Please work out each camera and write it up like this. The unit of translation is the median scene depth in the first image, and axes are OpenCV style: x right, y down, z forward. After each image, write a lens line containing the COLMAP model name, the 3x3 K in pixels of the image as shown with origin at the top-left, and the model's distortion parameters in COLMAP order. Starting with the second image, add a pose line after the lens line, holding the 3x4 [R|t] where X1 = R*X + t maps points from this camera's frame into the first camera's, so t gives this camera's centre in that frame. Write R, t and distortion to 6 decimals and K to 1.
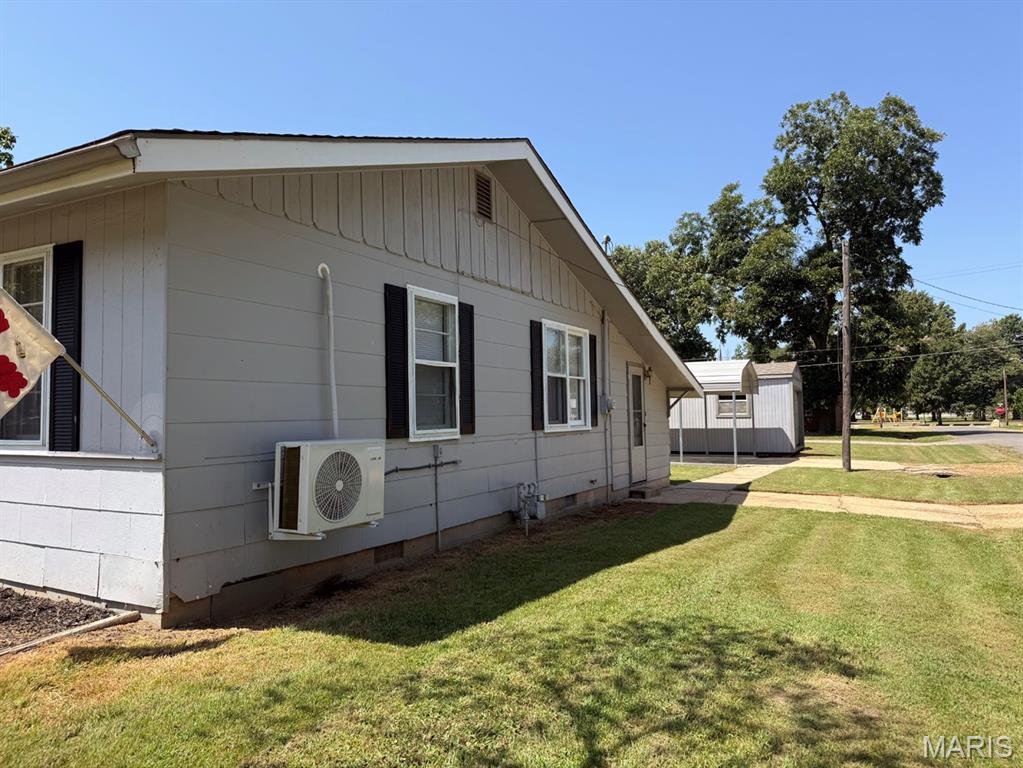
lens RADIAL K [[722.3, 0, 507.9], [0, 722.3, 389.2], [0, 0, 1]] dist [0.040843, -0.042307]
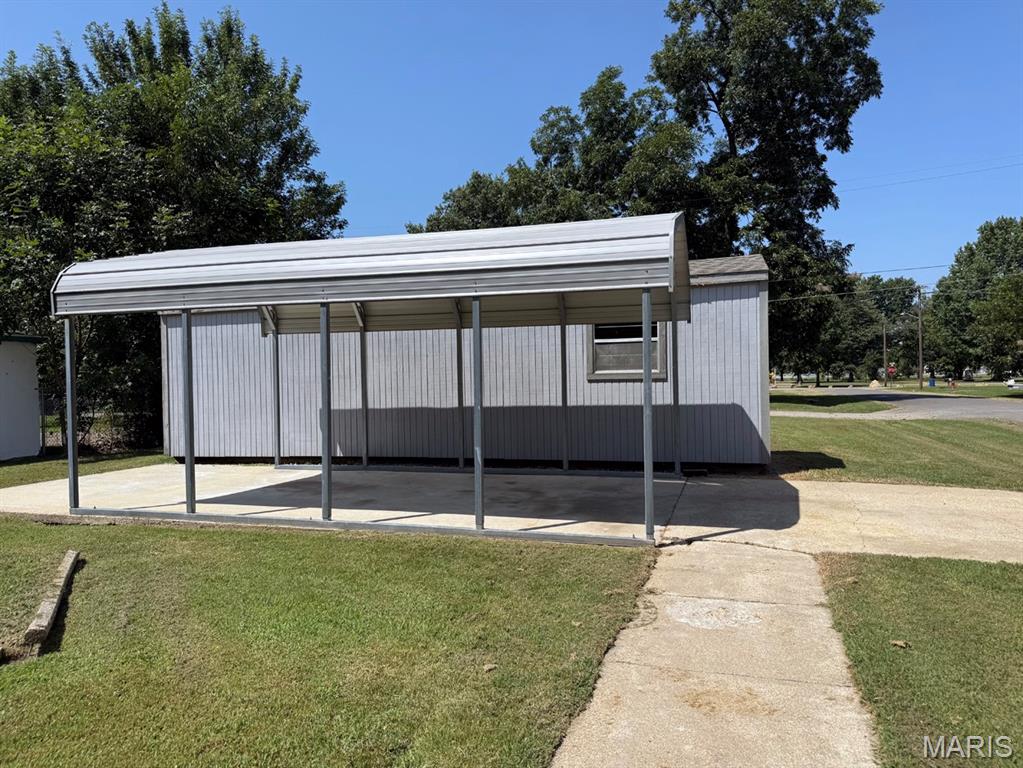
lens RADIAL K [[722.3, 0, 508.8], [0, 722.3, 385.1], [0, 0, 1]] dist [0.040843, -0.042307]
pose [[0.985317, -0.001631, 0.170729, 0.082774], [-0.006477, 0.998878, 0.046922, 0.011071], [-0.170613, -0.047339, 0.984200, 0.288339]]
